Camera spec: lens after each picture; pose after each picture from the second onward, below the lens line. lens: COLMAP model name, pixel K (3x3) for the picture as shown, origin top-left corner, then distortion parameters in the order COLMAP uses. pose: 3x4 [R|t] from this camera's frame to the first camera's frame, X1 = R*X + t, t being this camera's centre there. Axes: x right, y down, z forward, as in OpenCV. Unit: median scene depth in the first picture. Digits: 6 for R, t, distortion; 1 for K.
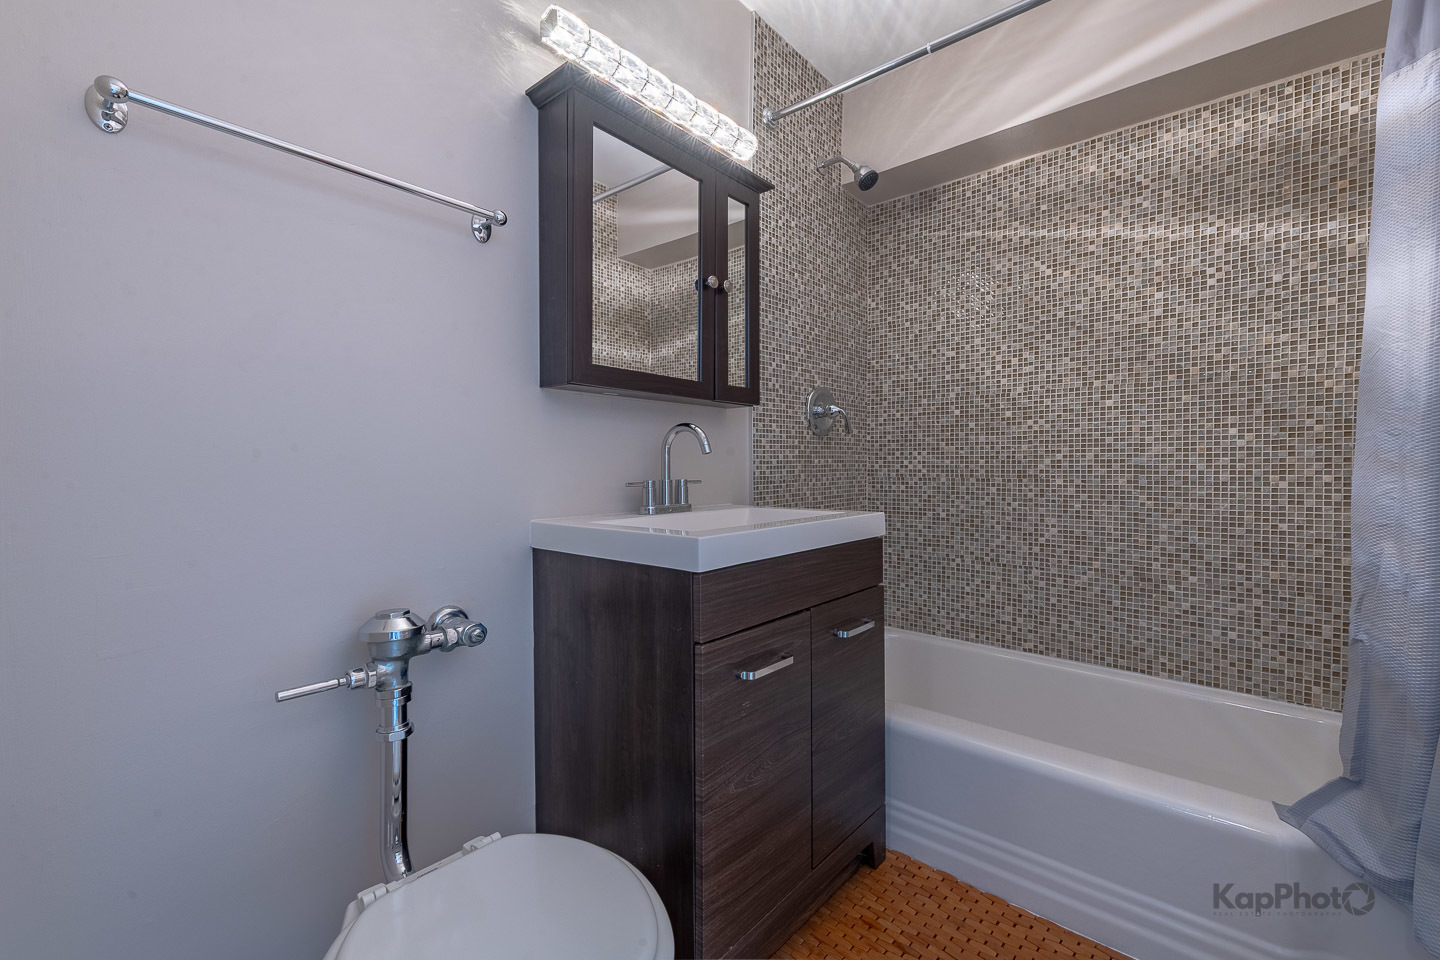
lens RADIAL K [[569.5, 0, 729.2], [0, 569.5, 480.9], [0, 0, 1]] dist [0.016614, -0.004657]
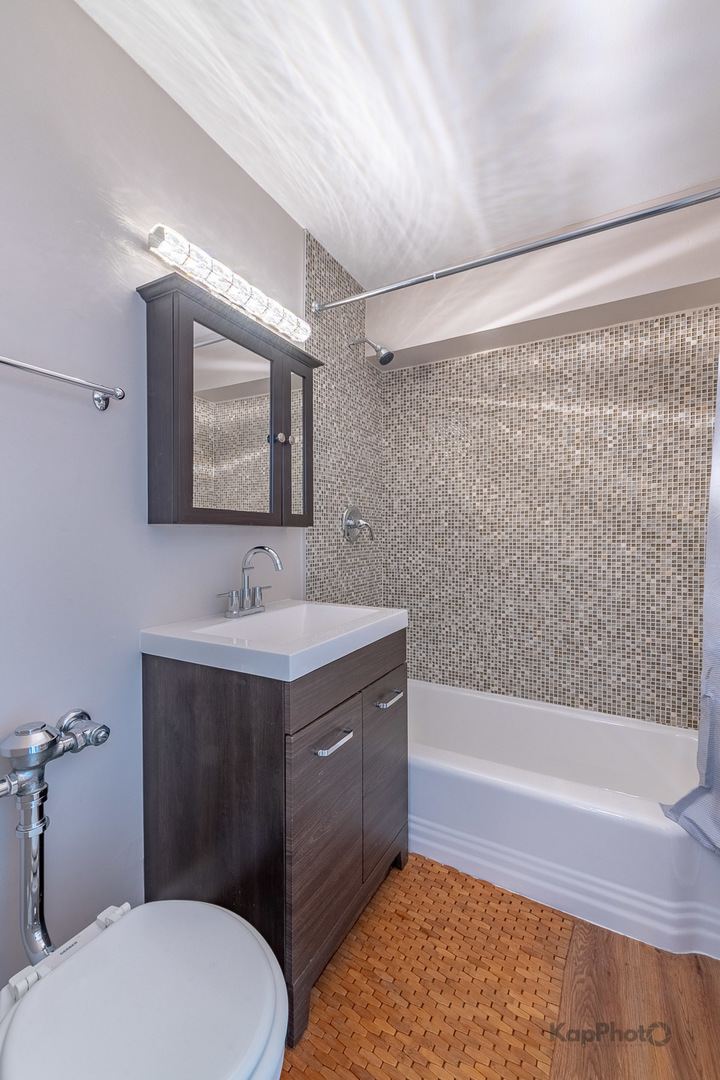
lens RADIAL K [[427.2, 0, 329.3], [0, 427.2, 545.5], [0, 0, 1]] dist [0.016614, -0.004657]
pose [[0.987050, -0.003646, 0.160373, -0.072282], [0.003791, 0.999993, -0.000598, -0.091592], [-0.160370, 0.001199, 0.987056, 0.008483]]
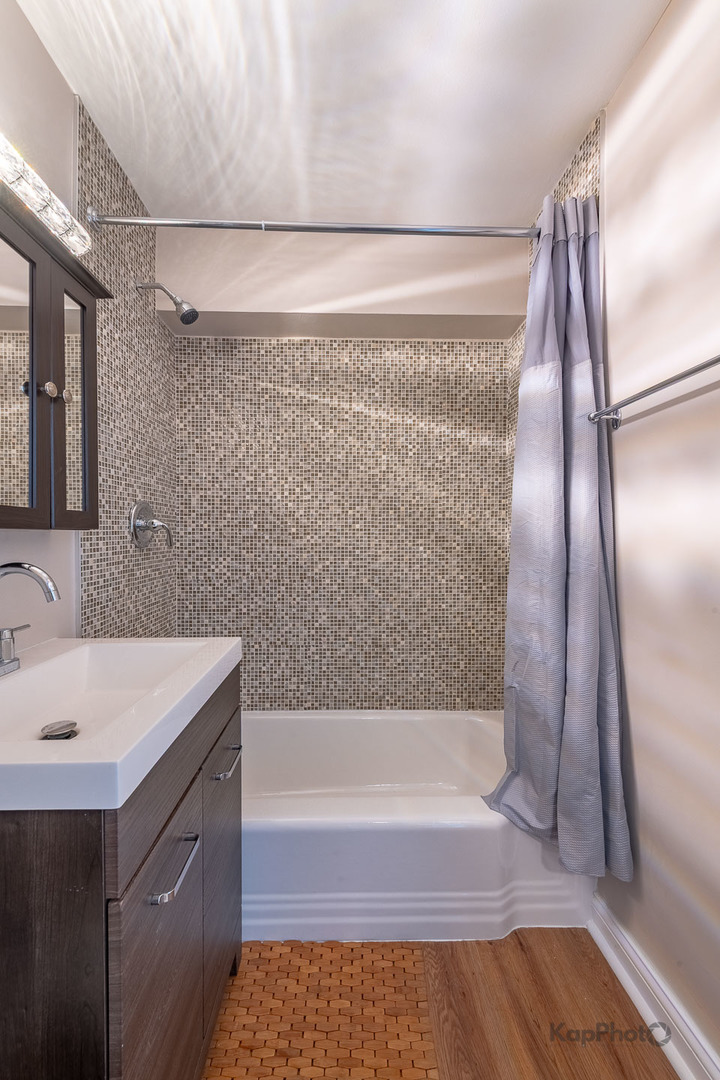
lens RADIAL K [[445.1, 0, 325.4], [0, 445.1, 542.5], [0, 0, 1]] dist [0.013184, -0.004196]
pose [[0.768876, -0.009763, 0.639323, -0.129844], [0.013789, 0.999904, -0.001313, -0.109990], [-0.639249, 0.009825, 0.768937, 0.225820]]
